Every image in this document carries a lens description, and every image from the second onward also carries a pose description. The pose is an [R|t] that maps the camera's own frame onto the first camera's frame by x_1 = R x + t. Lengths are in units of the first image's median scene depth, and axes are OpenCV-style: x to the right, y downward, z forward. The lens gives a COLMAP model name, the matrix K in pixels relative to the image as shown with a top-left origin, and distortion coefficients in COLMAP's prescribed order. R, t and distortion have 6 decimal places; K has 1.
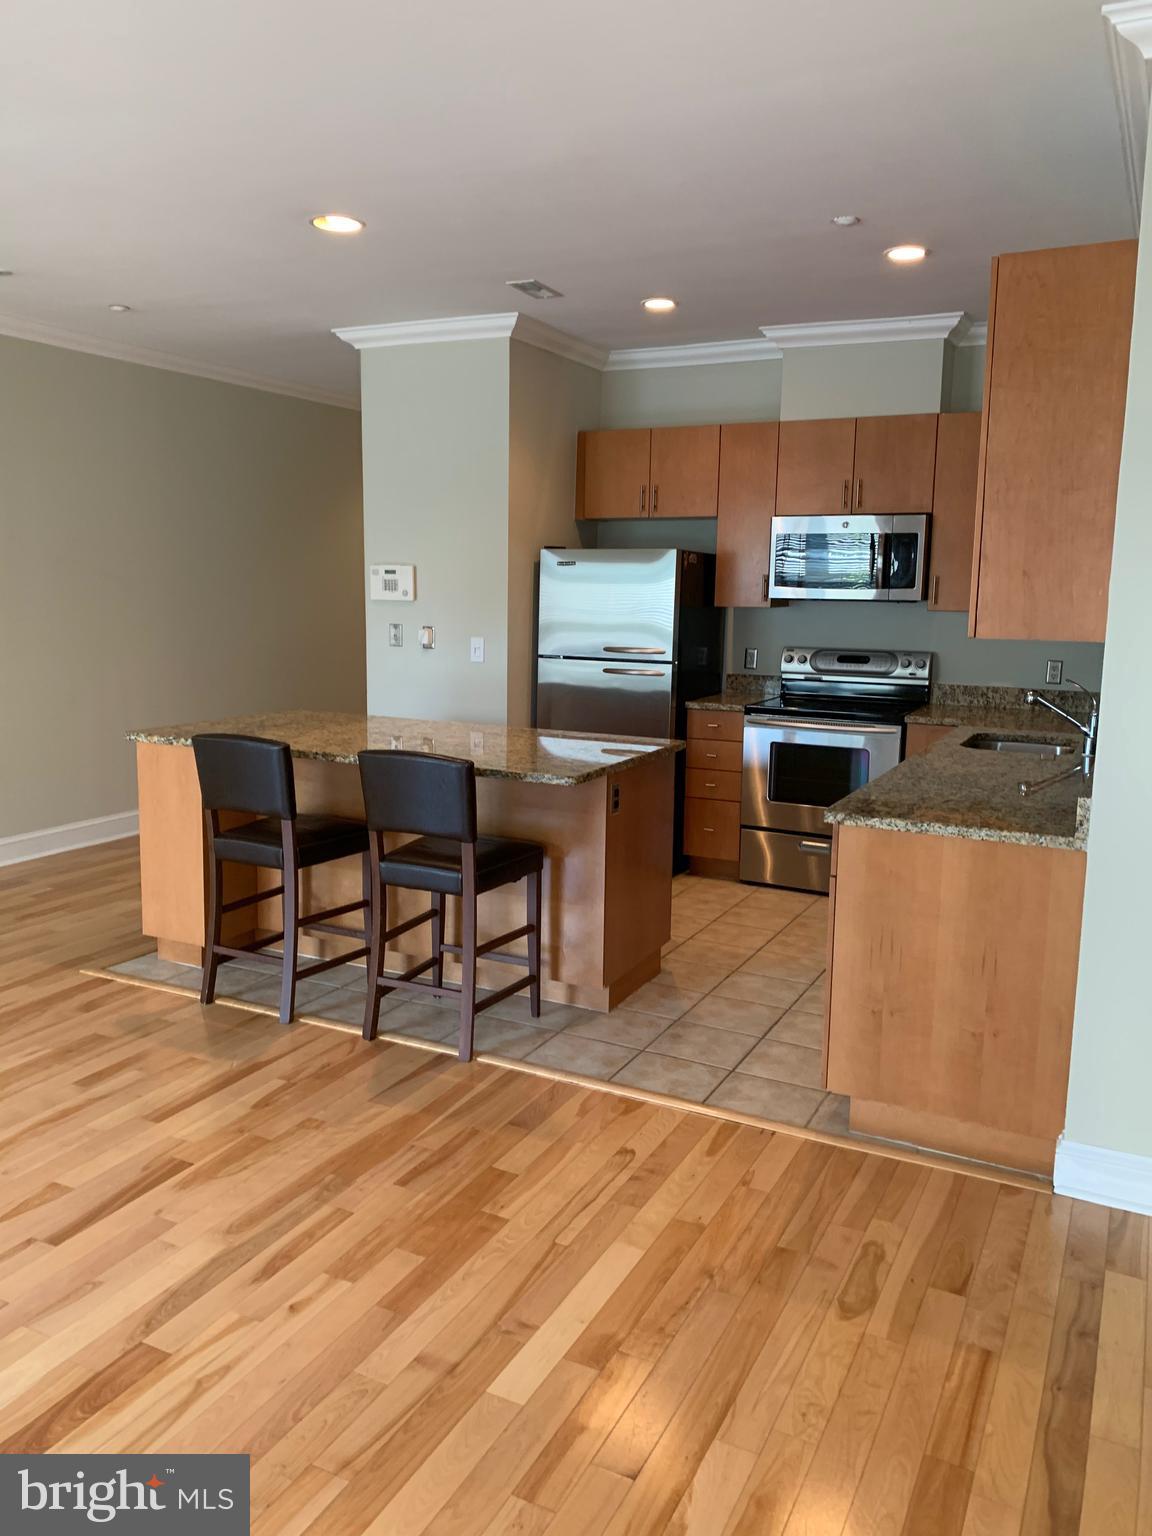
lens RADIAL K [[1176.5, 0, 563.7], [0, 1176.5, 756.8], [0, 0, 1]] dist [0.033719, -0.035965]
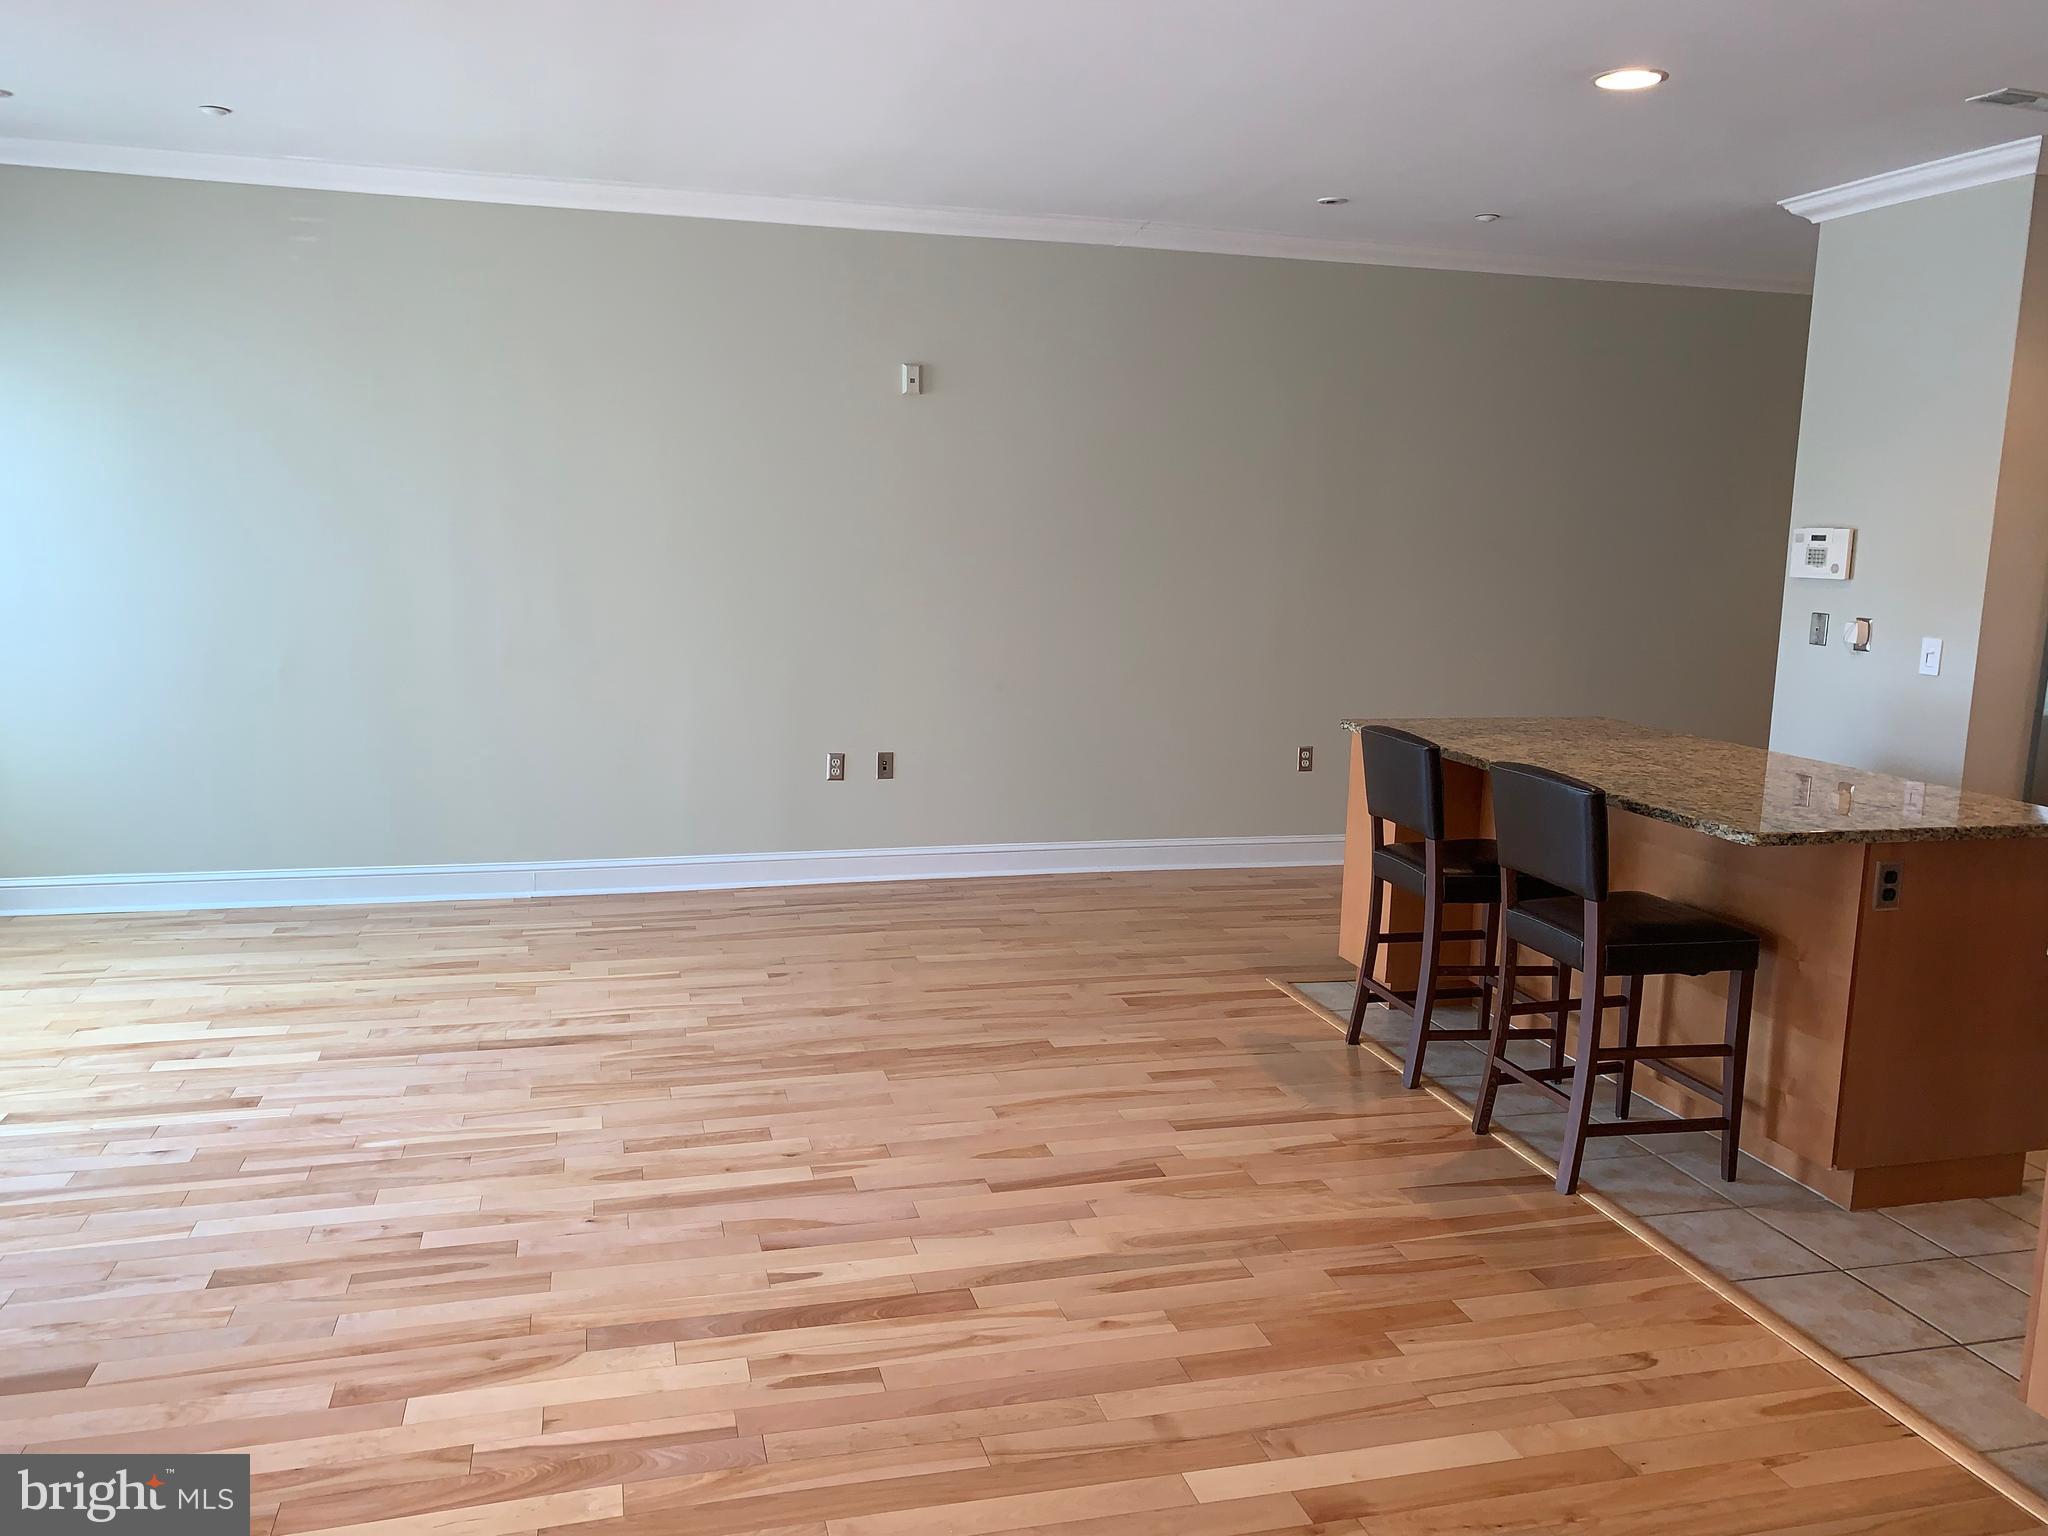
lens RADIAL K [[1568.7, 0, 1017.4], [0, 1568.7, 759.4], [0, 0, 1]] dist [0.033719, -0.035965]
pose [[0.669077, 0.113779, -0.734432, 0.349114], [-0.126491, 0.991227, 0.038327, -0.005982], [0.732349, 0.067255, 0.677600, 0.051759]]
